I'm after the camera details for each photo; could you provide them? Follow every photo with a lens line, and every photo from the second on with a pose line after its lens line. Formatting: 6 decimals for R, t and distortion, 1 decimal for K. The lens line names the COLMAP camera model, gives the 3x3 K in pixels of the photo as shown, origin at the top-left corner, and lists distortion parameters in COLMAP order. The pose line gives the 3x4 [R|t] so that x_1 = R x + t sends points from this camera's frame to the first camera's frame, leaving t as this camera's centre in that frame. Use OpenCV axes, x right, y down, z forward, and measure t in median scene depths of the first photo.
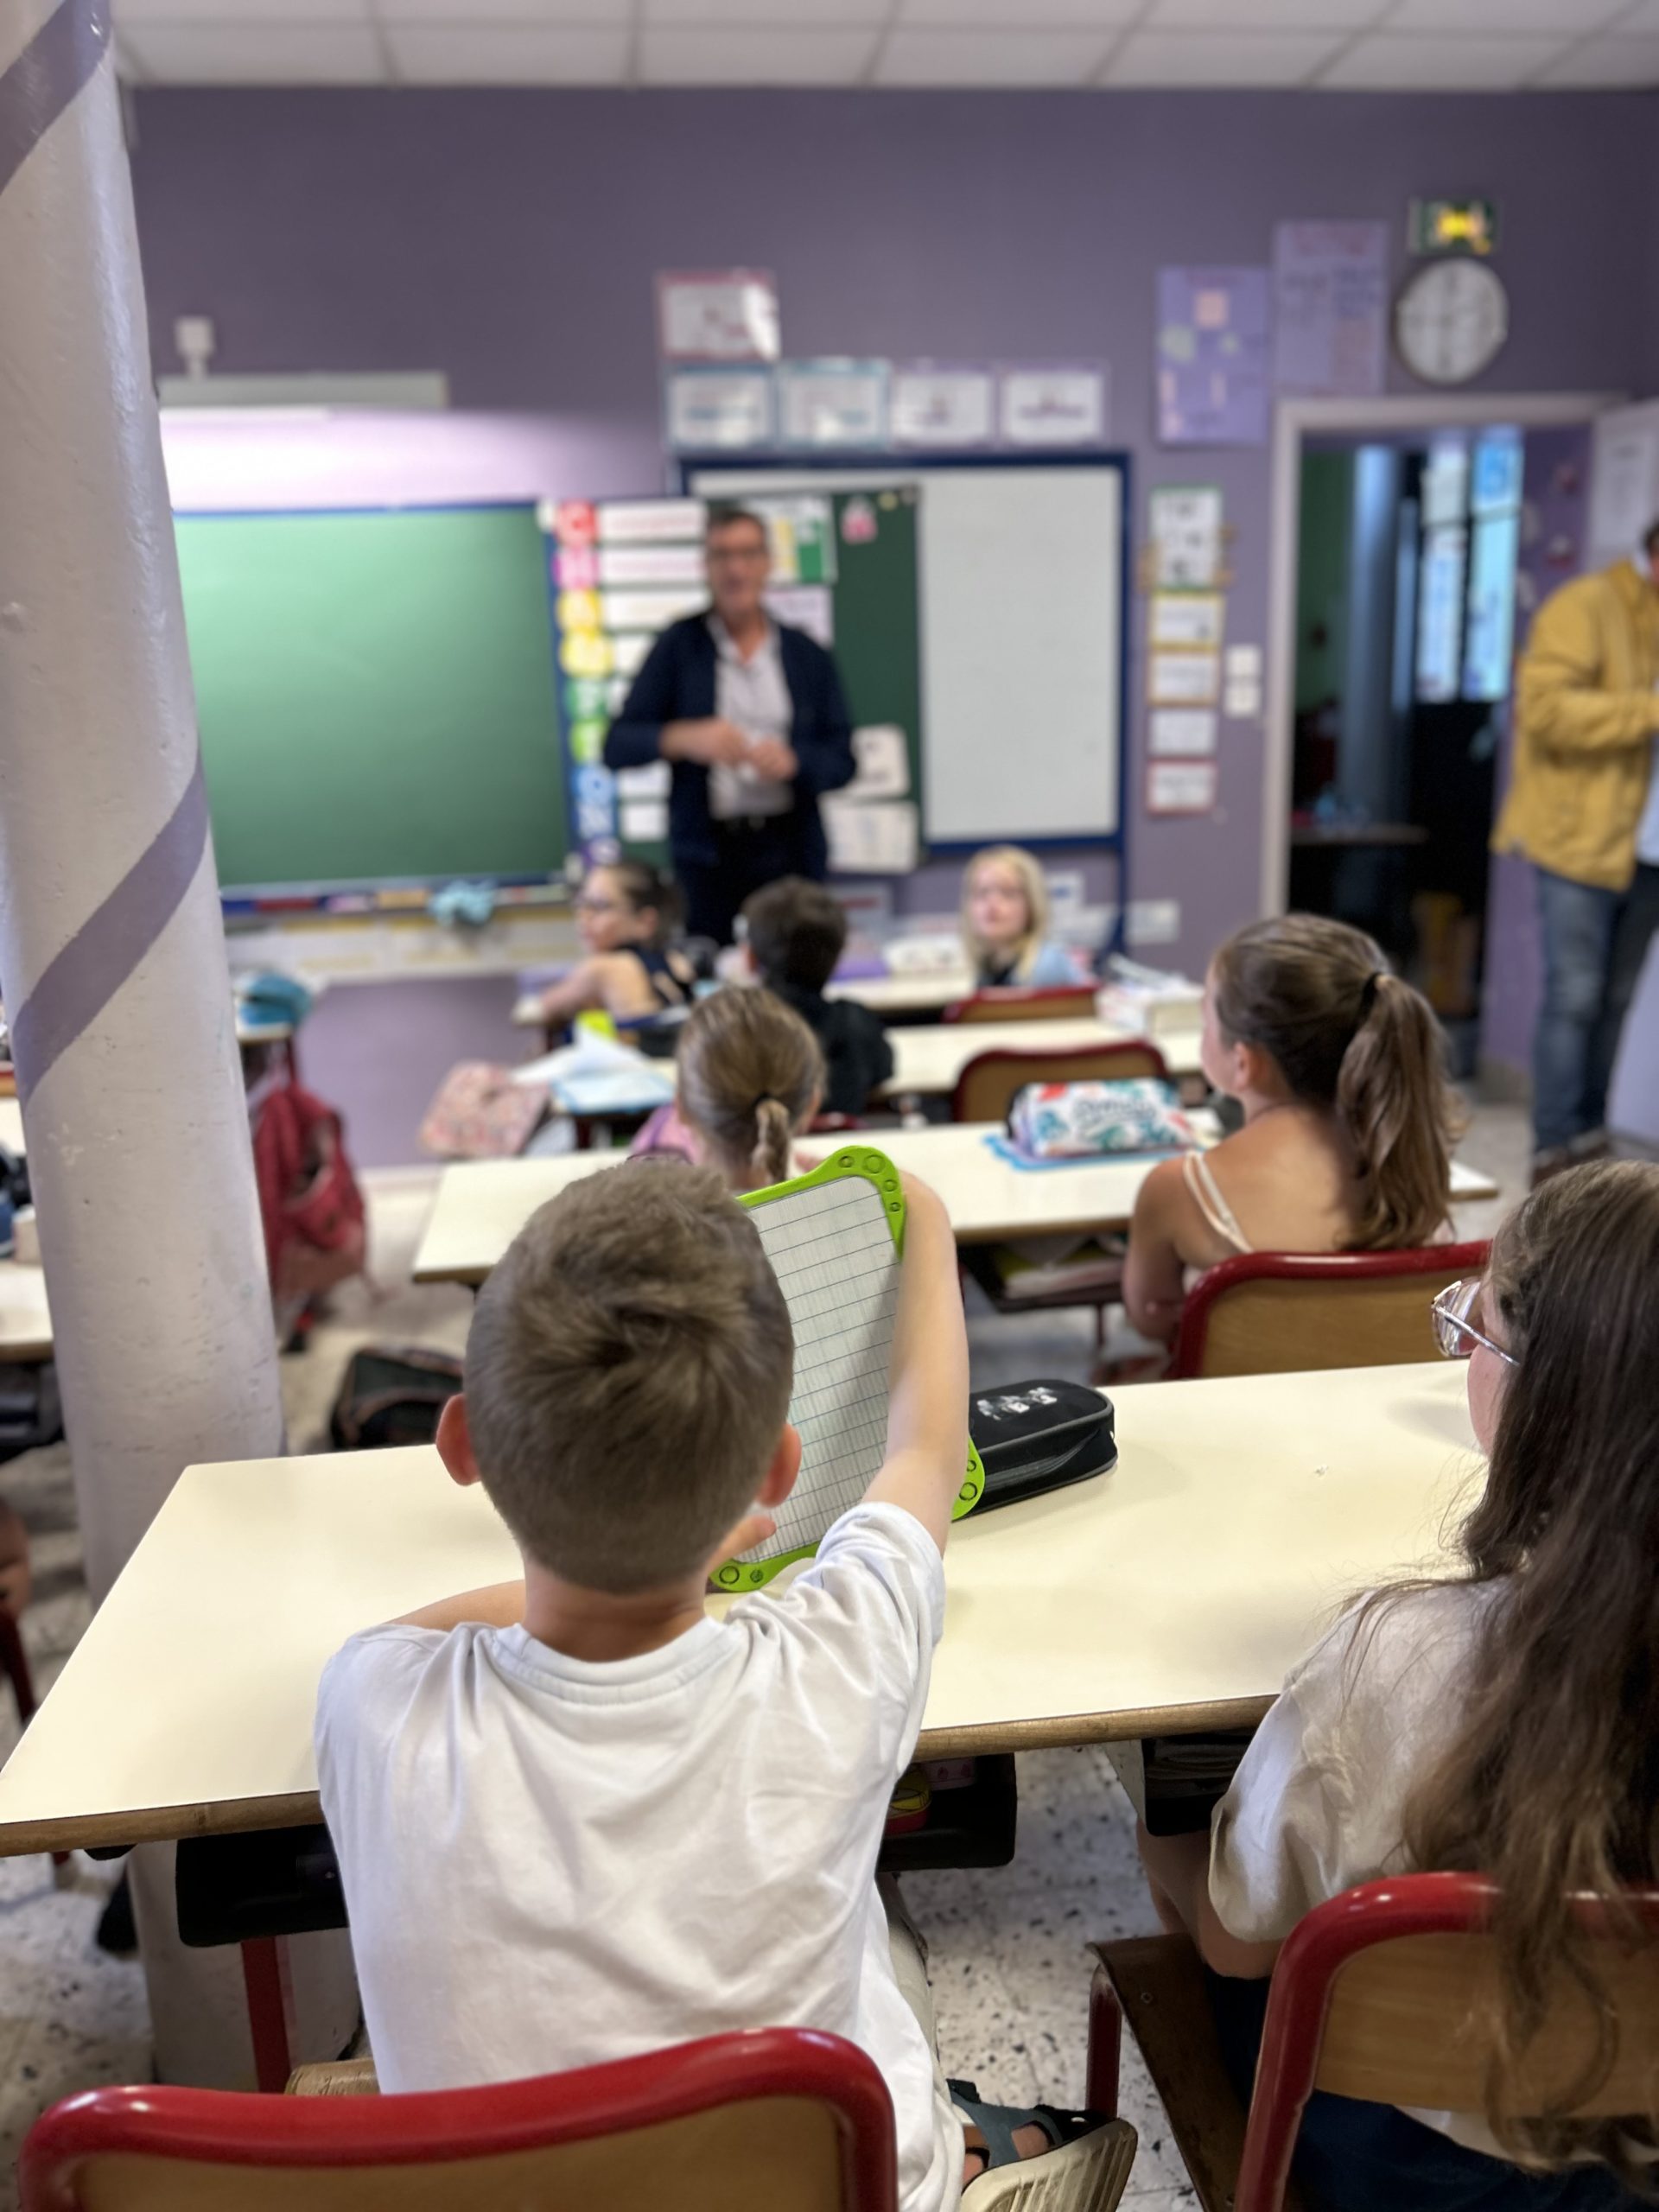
lens RADIAL K [[1671.2, 0, 813.7], [0, 1671.2, 1098.7], [0, 0, 1]] dist [0.054843, -0.055344]
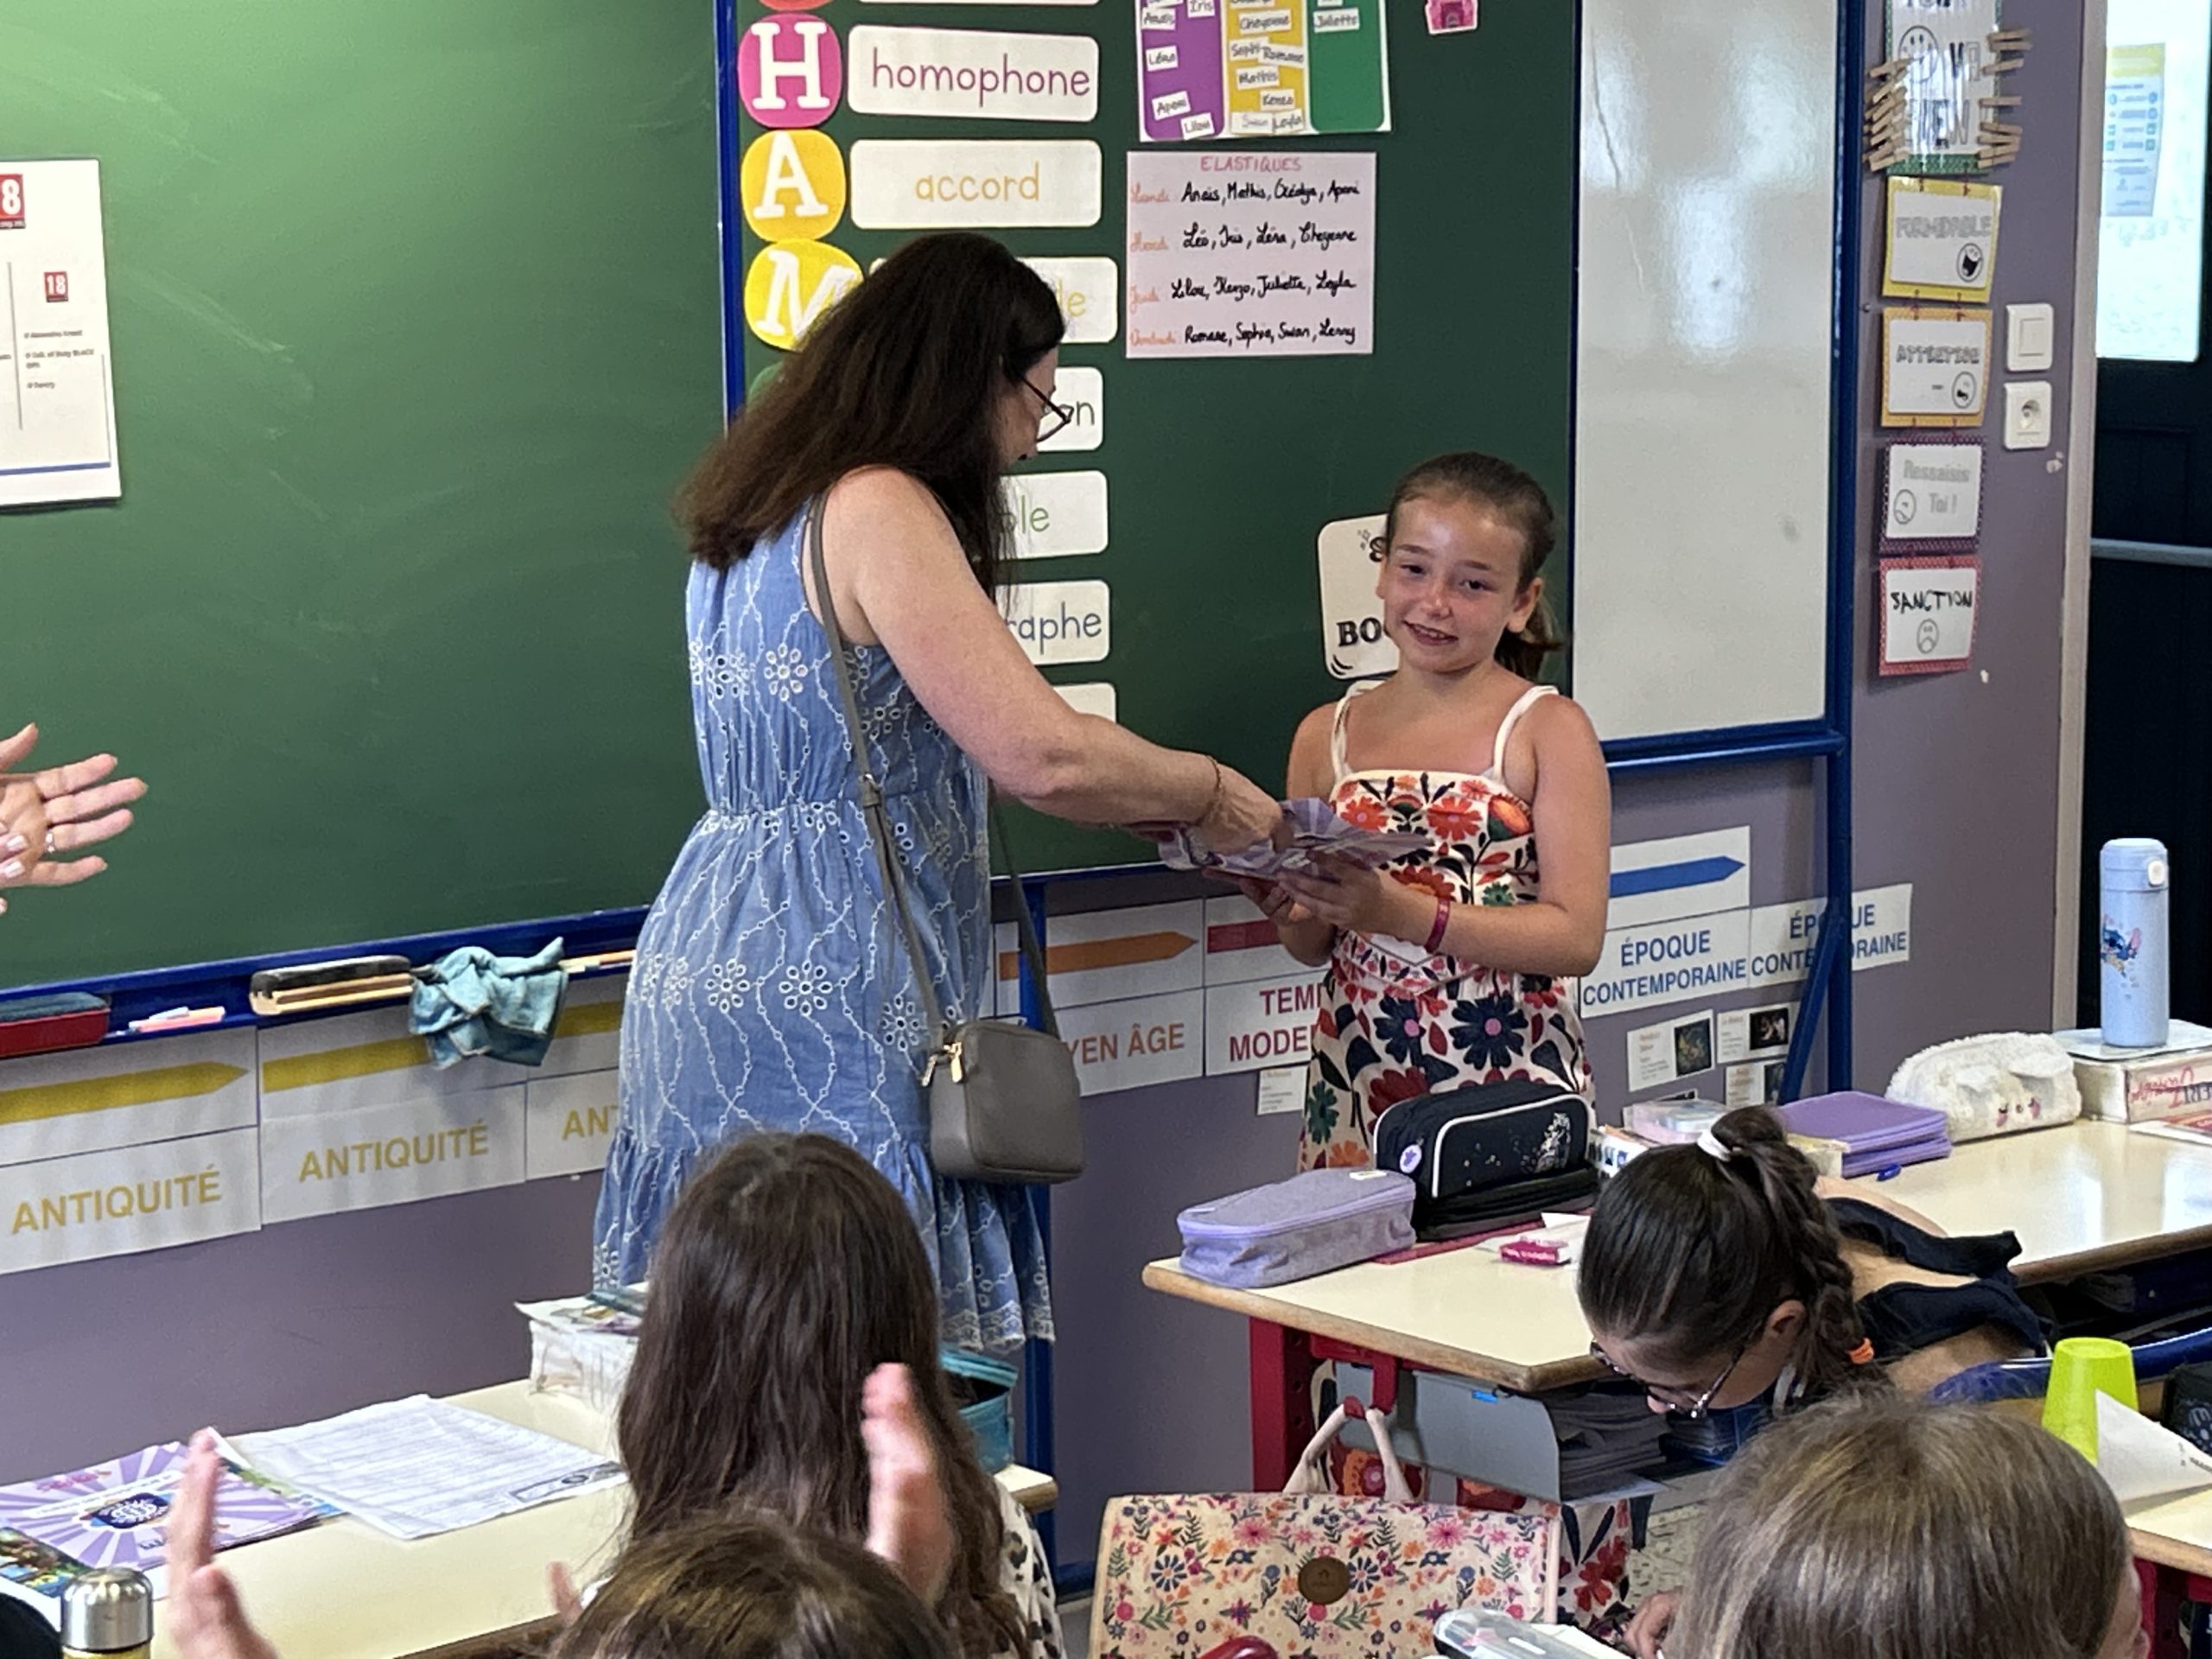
lens RADIAL K [[4355.4, 0, 1134.5], [0, 4355.4, 838.4], [0, 0, 1]] dist [0.137619, 0.000000]
pose [[0.859472, -0.041863, 0.509465, -0.556949], [0.084277, 0.994607, -0.060448, -0.083508], [-0.504187, 0.094889, 0.858366, 0.157069]]
